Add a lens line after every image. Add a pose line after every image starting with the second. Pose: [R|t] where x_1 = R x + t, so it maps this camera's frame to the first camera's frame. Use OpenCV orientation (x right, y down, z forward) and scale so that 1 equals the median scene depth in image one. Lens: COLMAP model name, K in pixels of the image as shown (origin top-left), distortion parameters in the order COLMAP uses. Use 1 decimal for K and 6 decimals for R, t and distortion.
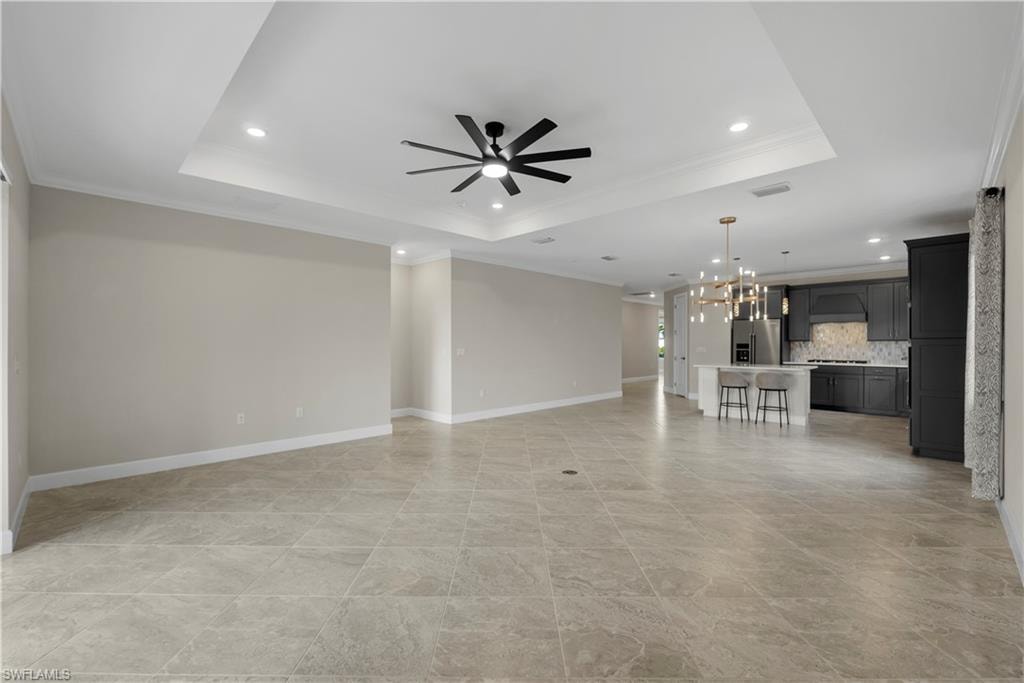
lens RADIAL K [[432.8, 0, 507.8], [0, 432.8, 332.9], [0, 0, 1]] dist [-0.007267, 0.000106]
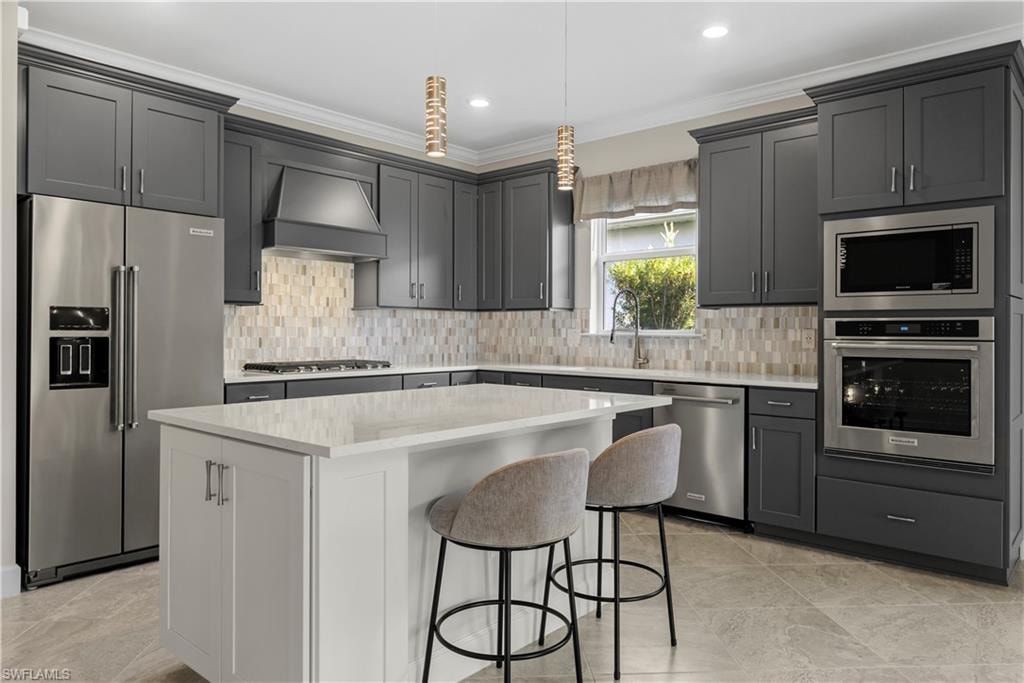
lens RADIAL K [[688.8, 0, 513.4], [0, 688.8, 327.9], [0, 0, 1]] dist [0.001467, 0.002762]
pose [[-0.065901, 0.002548, 0.997823, 0.205435], [-0.028151, 0.999594, -0.004412, 0.035422], [-0.997429, -0.028381, -0.065802, 0.912165]]
